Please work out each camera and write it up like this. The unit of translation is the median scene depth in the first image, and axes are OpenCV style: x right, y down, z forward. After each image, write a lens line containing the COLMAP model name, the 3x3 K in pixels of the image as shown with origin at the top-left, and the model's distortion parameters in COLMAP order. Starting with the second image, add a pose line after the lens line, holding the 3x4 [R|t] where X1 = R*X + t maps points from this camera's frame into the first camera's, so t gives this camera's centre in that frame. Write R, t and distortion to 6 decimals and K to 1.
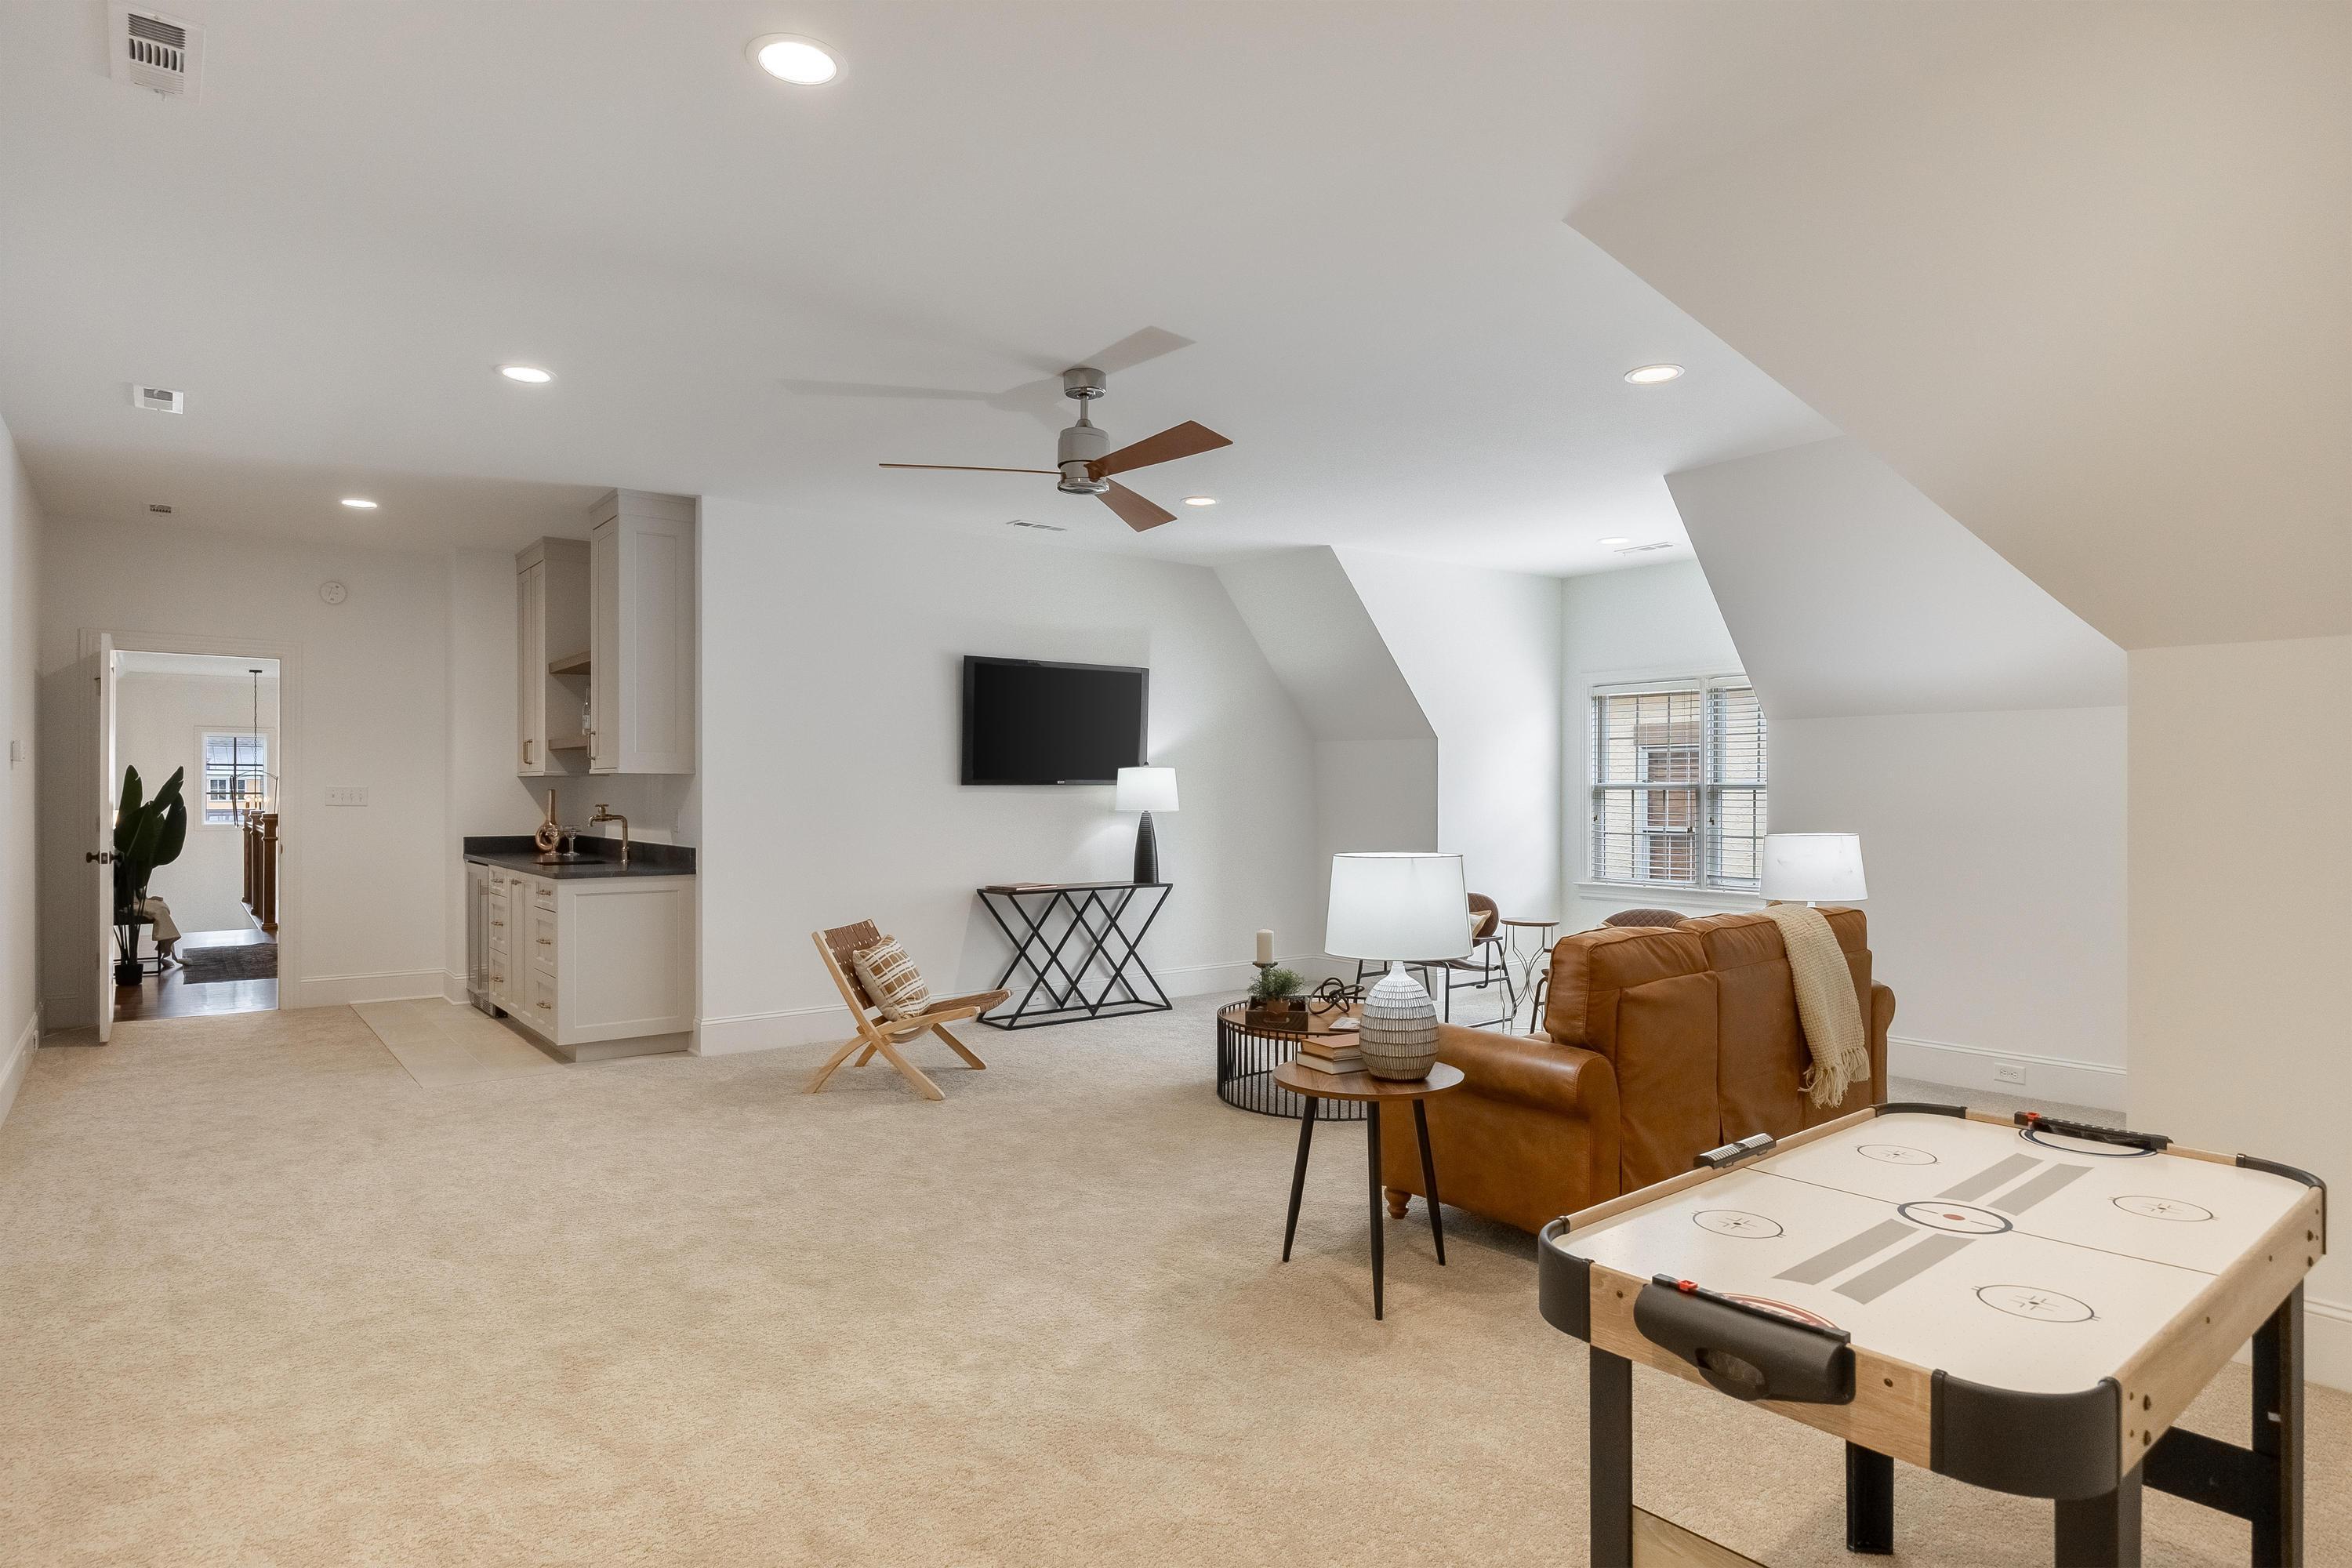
lens RADIAL K [[1324.3, 0, 1164.8], [0, 1324.3, 780.9], [0, 0, 1]] dist [0.002249, -0.004345]
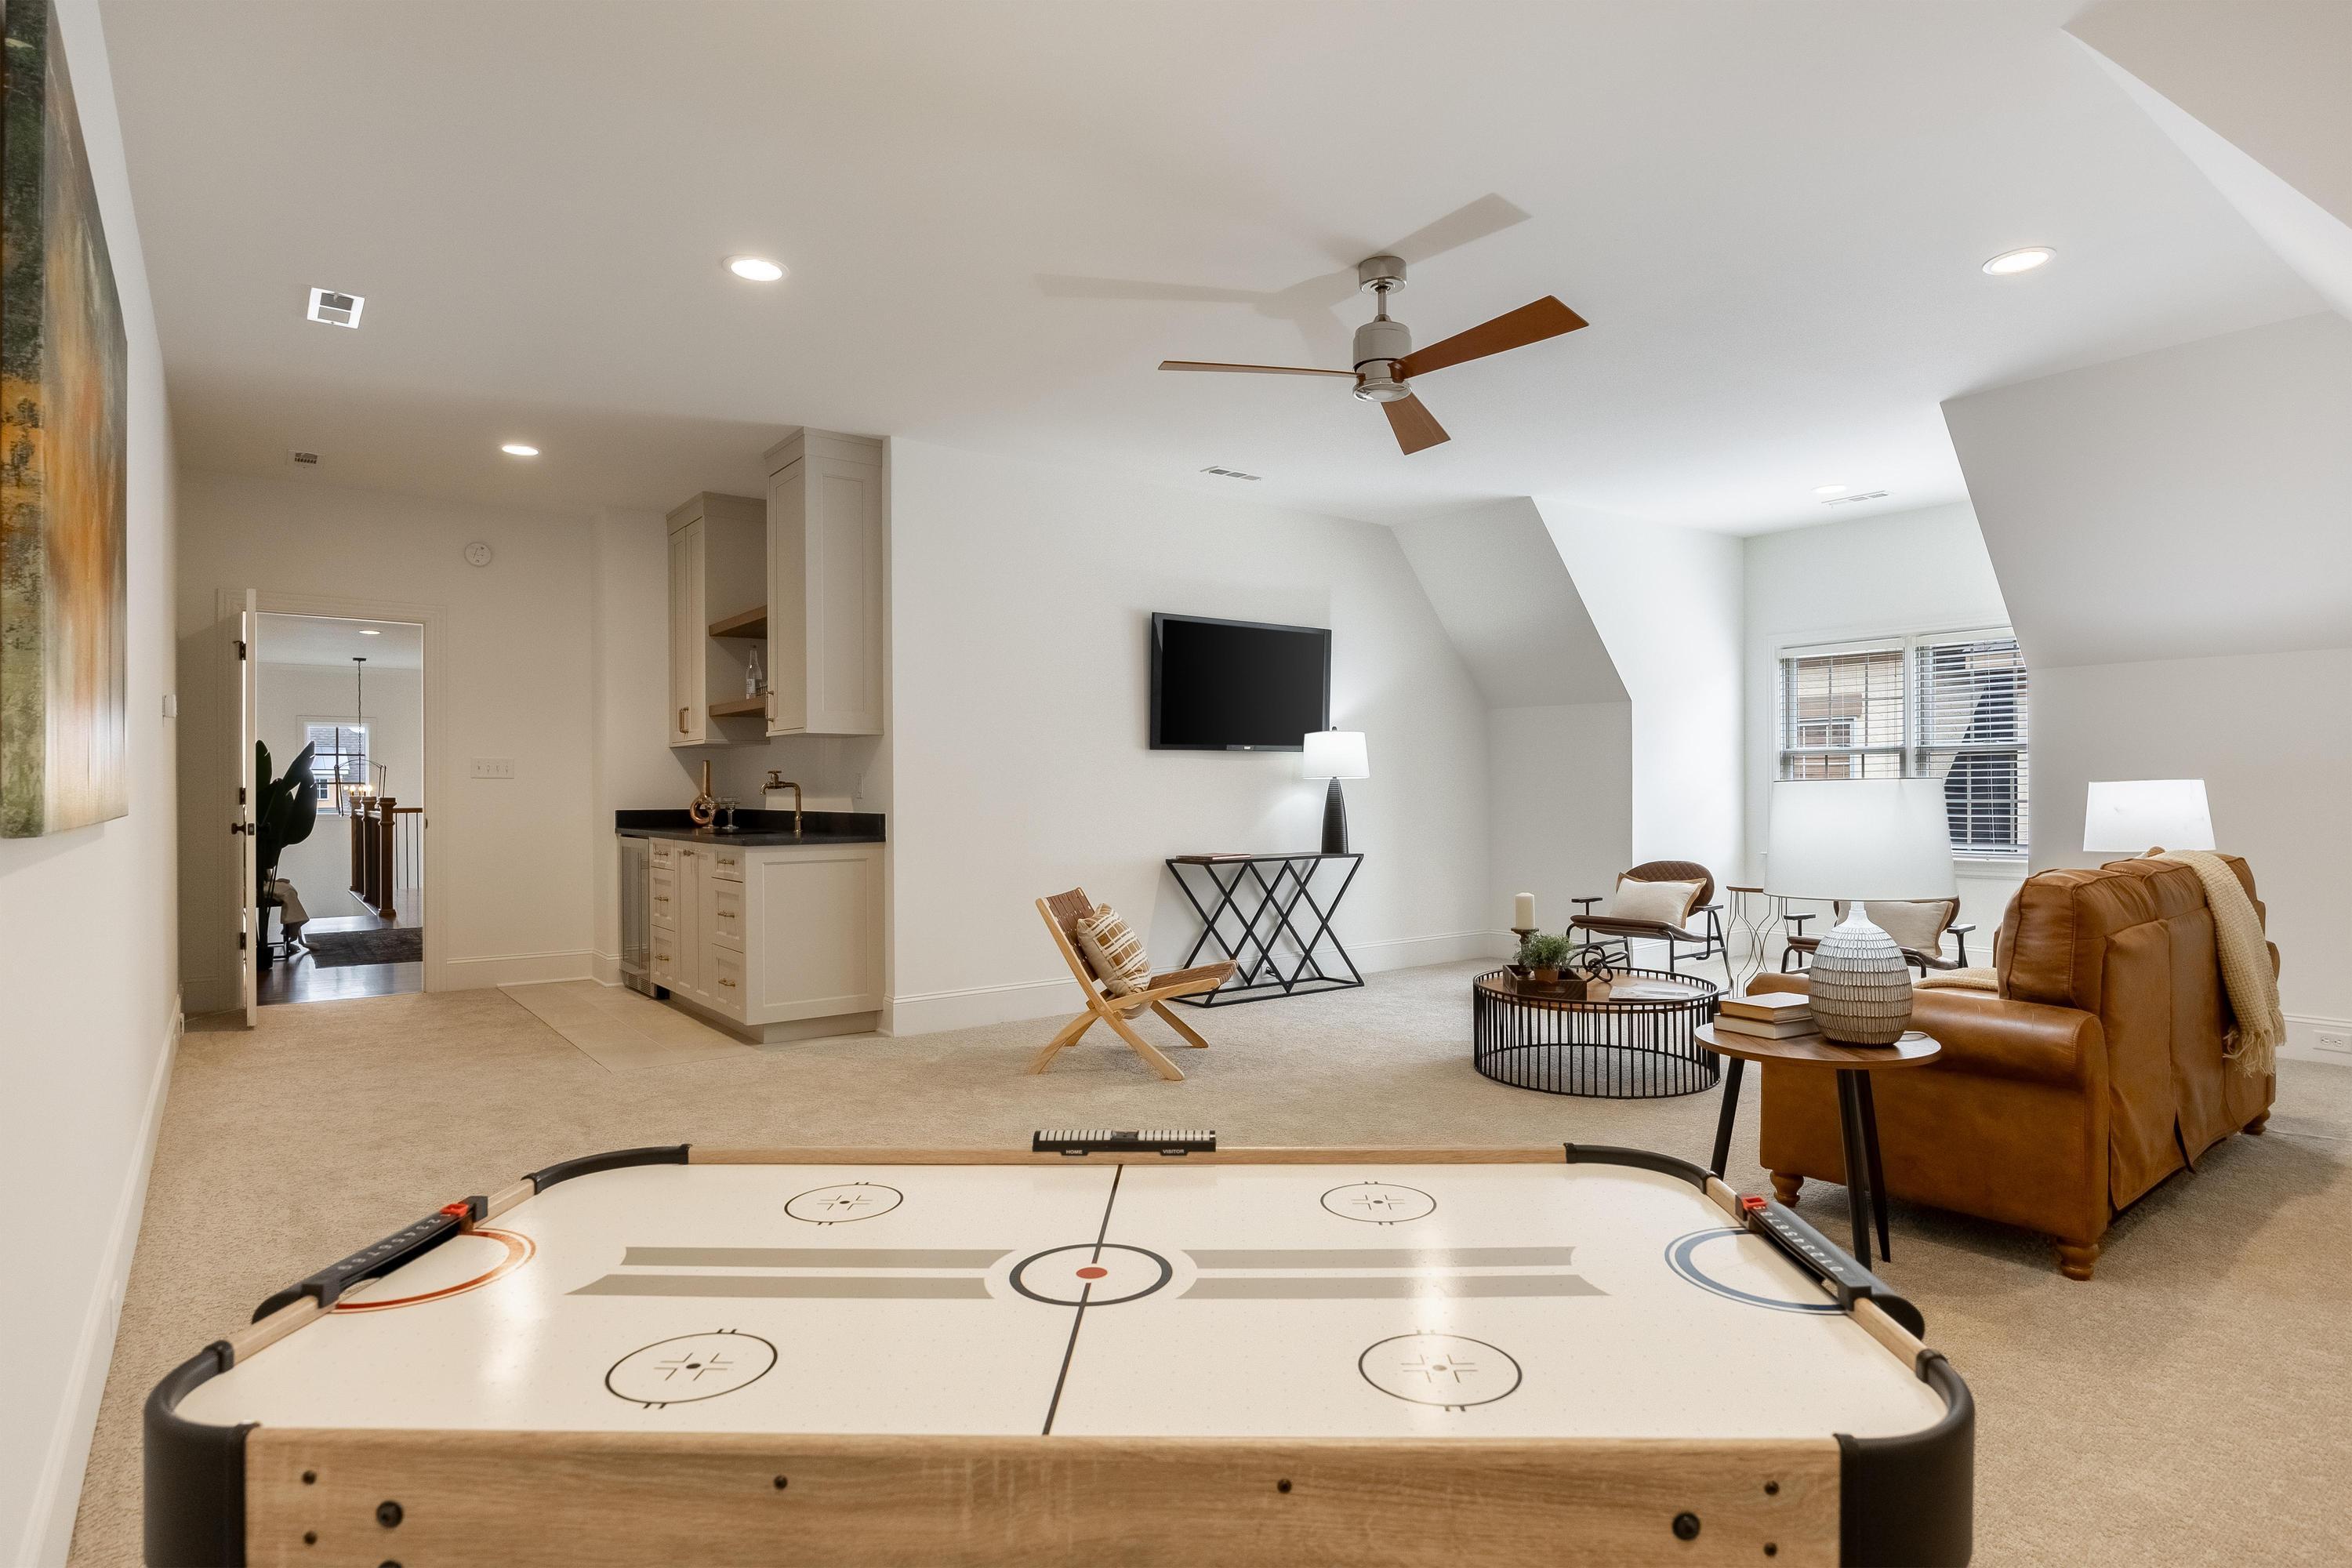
lens RADIAL K [[1259.9, 0, 1188.0], [0, 1259.9, 782.8], [0, 0, 1]] dist [-0.003539, -0.001376]
pose [[0.999966, -0.006744, 0.004786, -0.147522], [0.006752, 0.999976, -0.001670, 0.032348], [-0.004775, 0.001702, 0.999987, 0.112677]]
